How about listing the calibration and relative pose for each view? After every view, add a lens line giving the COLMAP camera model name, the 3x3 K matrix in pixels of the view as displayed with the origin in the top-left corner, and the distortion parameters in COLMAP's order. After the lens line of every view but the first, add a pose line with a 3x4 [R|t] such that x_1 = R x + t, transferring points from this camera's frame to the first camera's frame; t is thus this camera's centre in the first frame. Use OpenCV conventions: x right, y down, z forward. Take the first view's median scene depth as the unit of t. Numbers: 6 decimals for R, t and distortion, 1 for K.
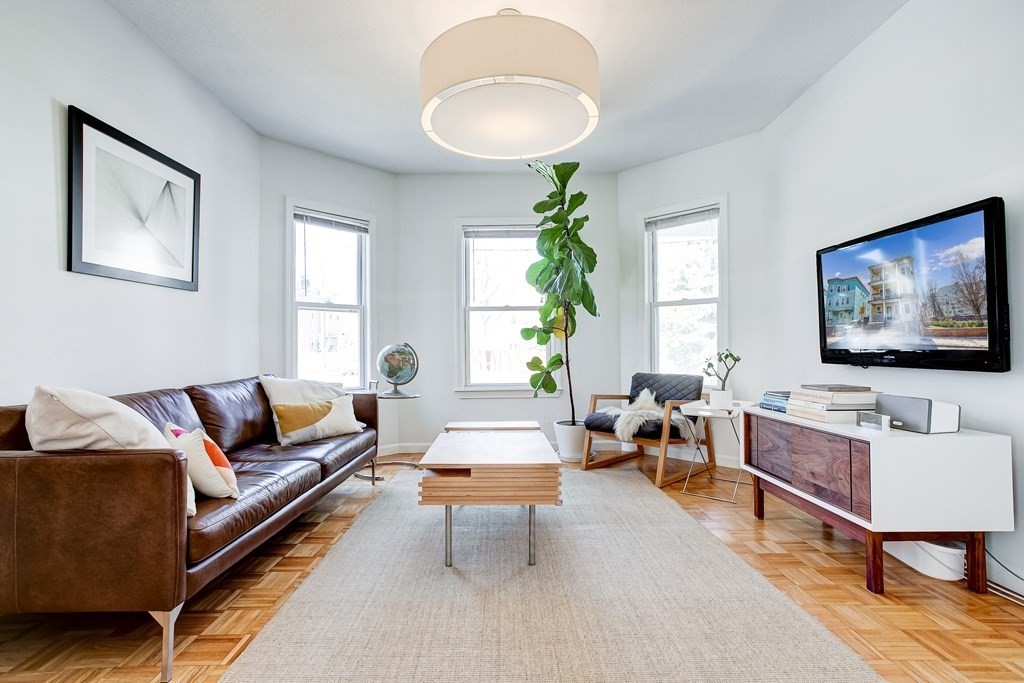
lens RADIAL K [[496.2, 0, 507.3], [0, 496.2, 344.8], [0, 0, 1]] dist [-0.051657, 0.037388]
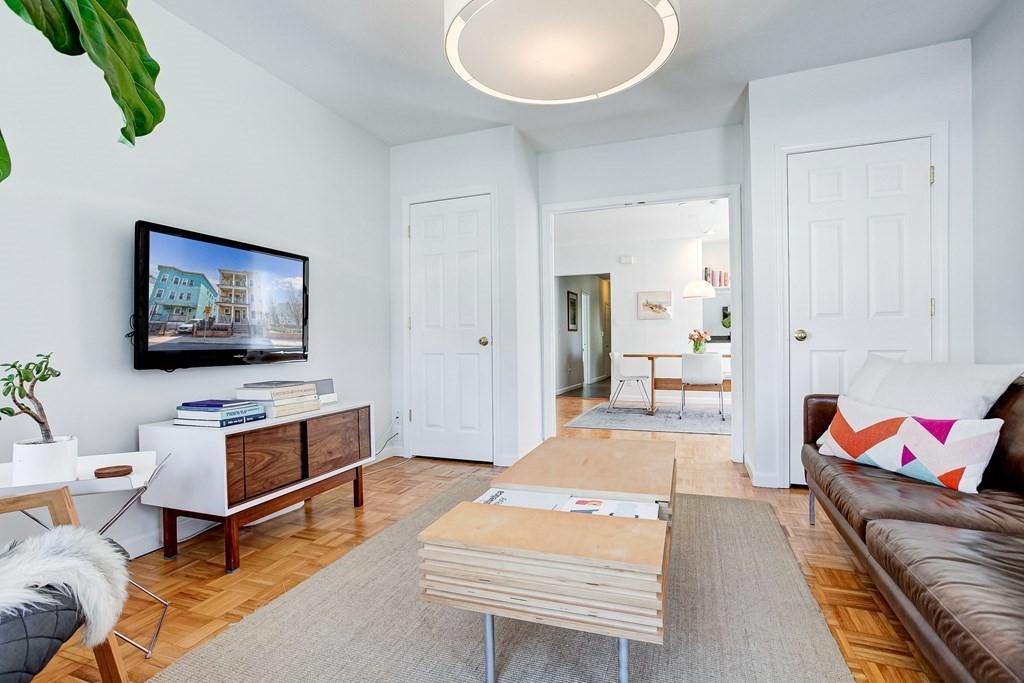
lens RADIAL K [[496.2, 0, 507.3], [0, 496.2, 344.8], [0, 0, 1]] dist [-0.051657, 0.037388]
pose [[-0.926975, 0.019869, 0.374597, -0.180464], [0.020899, 0.999781, -0.001313, 0.012195], [-0.374541, 0.006611, -0.927187, 1.585522]]
